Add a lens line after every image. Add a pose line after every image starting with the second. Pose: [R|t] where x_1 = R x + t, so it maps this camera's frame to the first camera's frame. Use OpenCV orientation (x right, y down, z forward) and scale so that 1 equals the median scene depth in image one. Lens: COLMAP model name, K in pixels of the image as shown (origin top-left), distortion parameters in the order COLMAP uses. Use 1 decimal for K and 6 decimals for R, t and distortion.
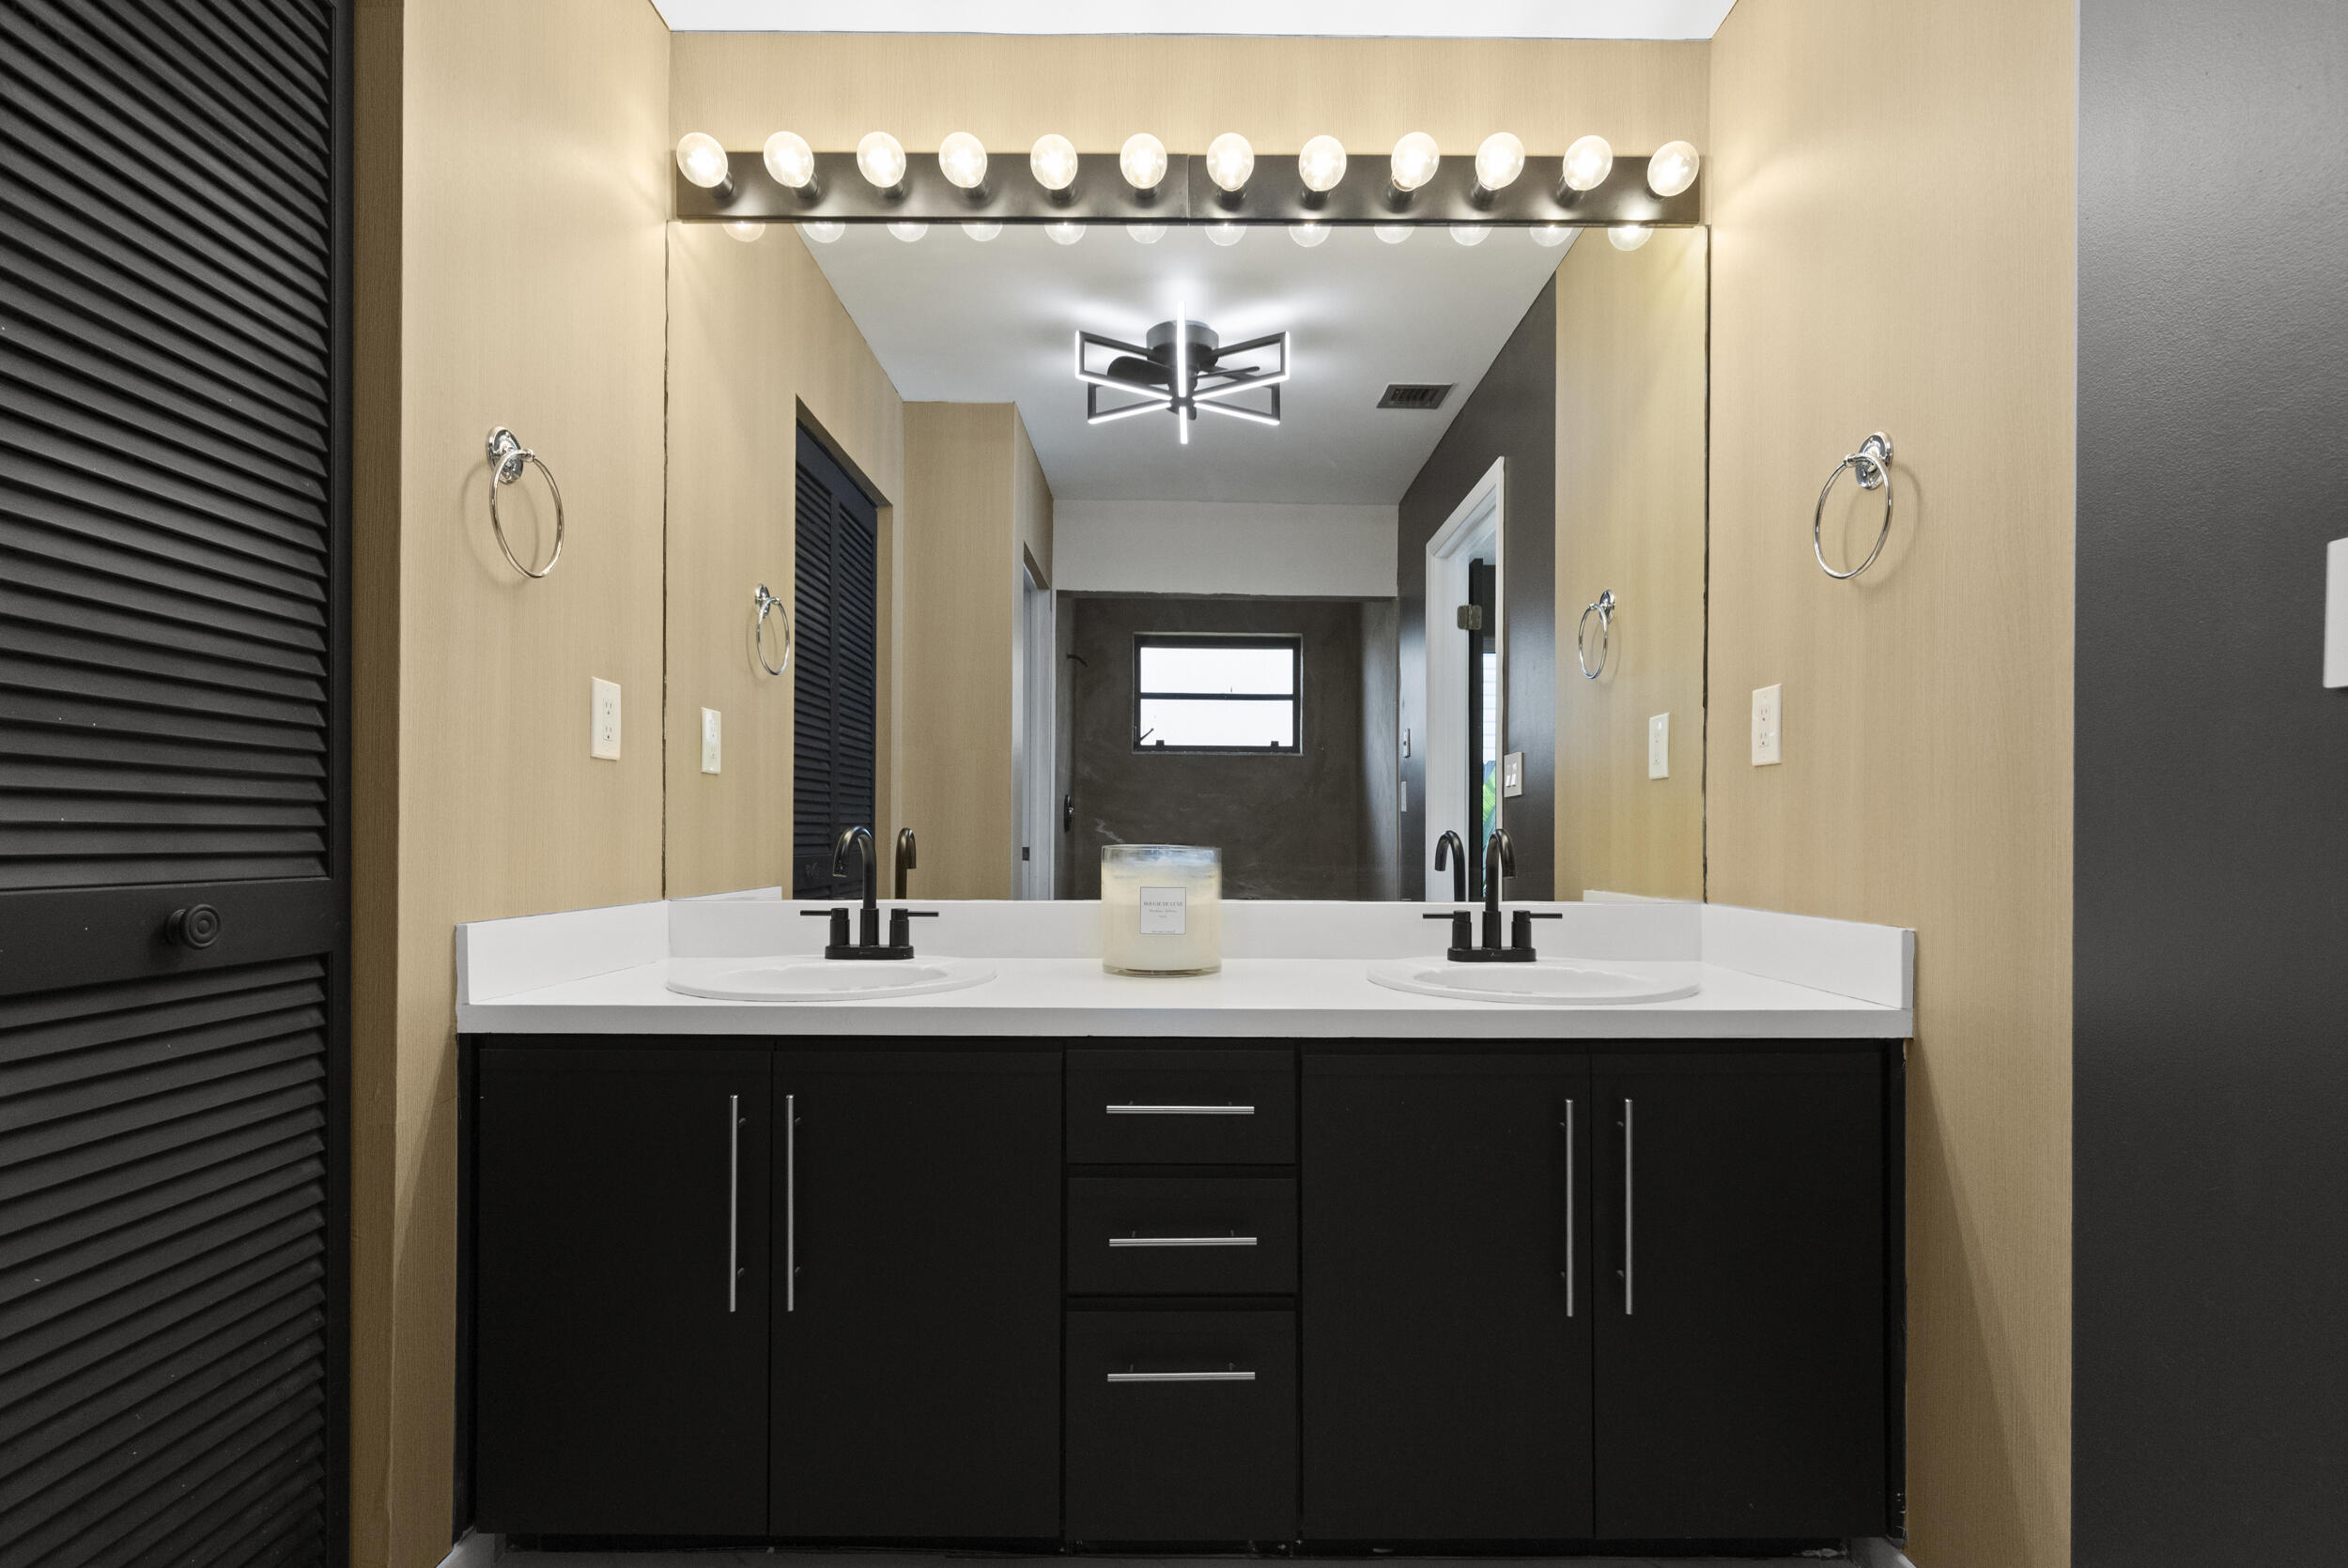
lens RADIAL K [[1096.7, 0, 1178.1], [0, 1096.7, 833.0], [0, 0, 1]] dist [0.007524, 0.000601]
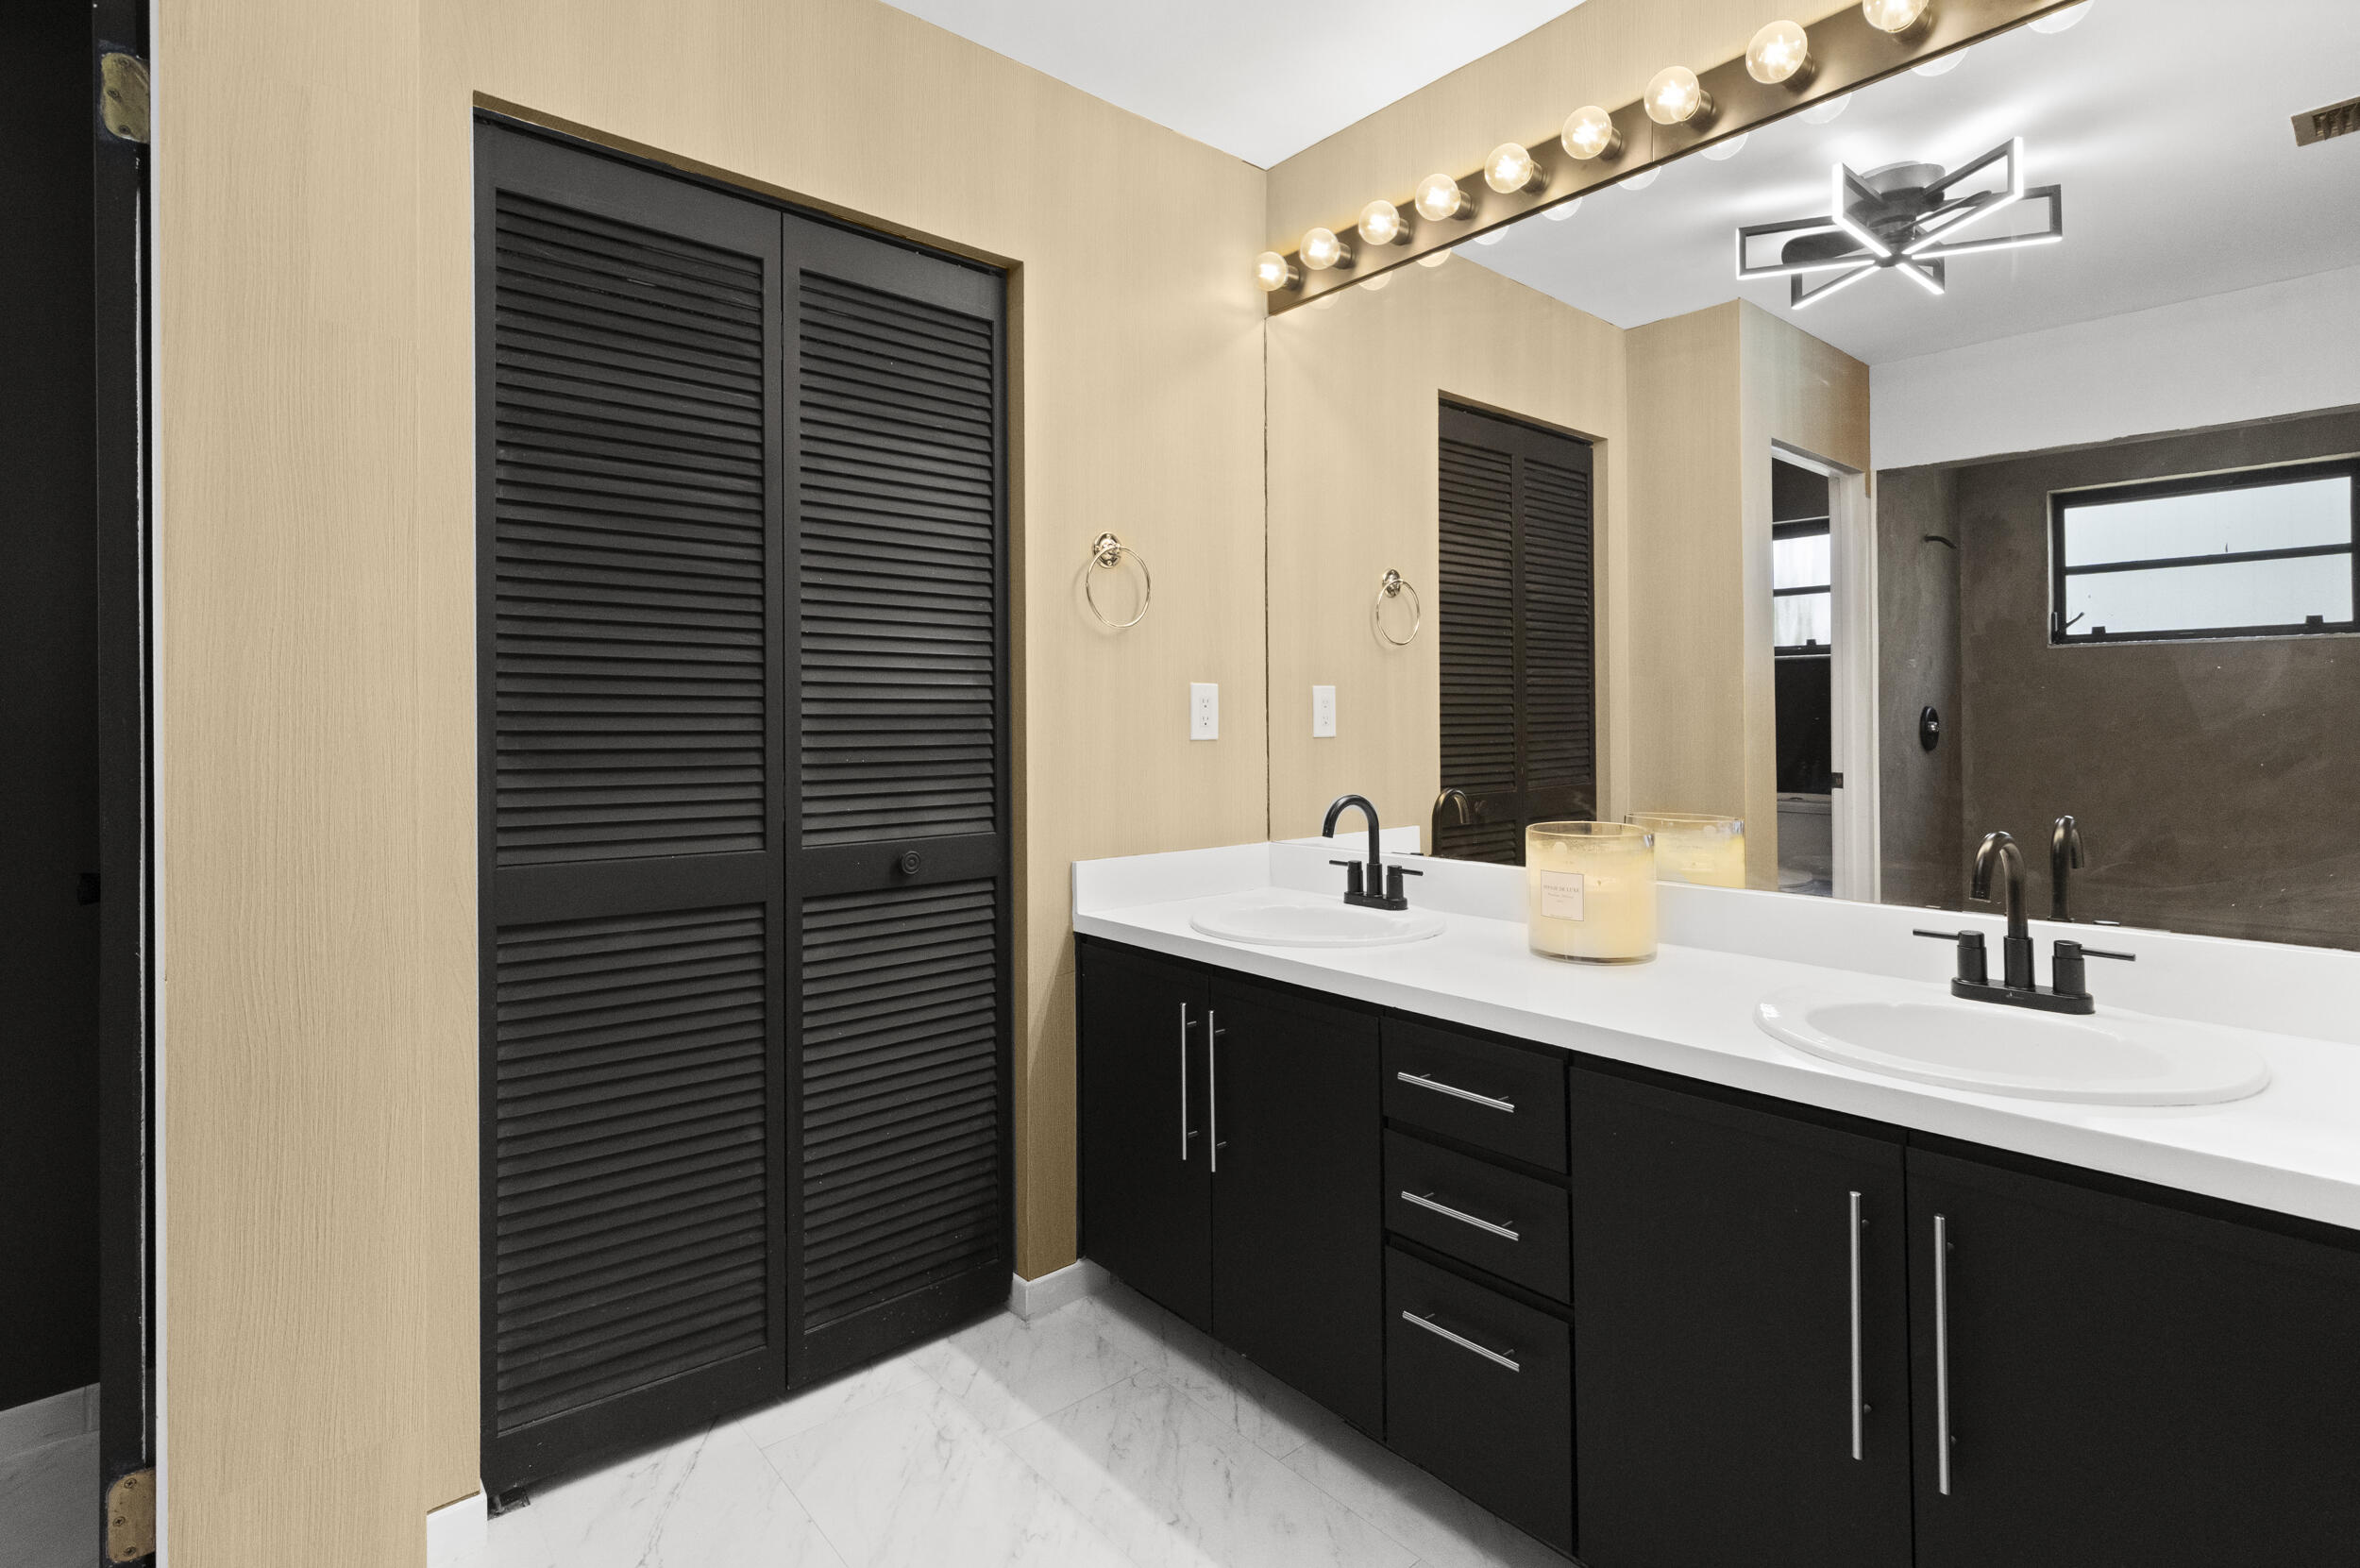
lens RADIAL K [[1127.4, 0, 1177.2], [0, 1127.4, 717.5], [0, 0, 1]] dist [-0.001549, -0.000337]
pose [[0.651856, -0.013380, -0.758224, 0.498802], [0.013200, 0.999893, -0.006296, -0.082925], [0.758228, -0.005904, 0.651963, 0.056158]]
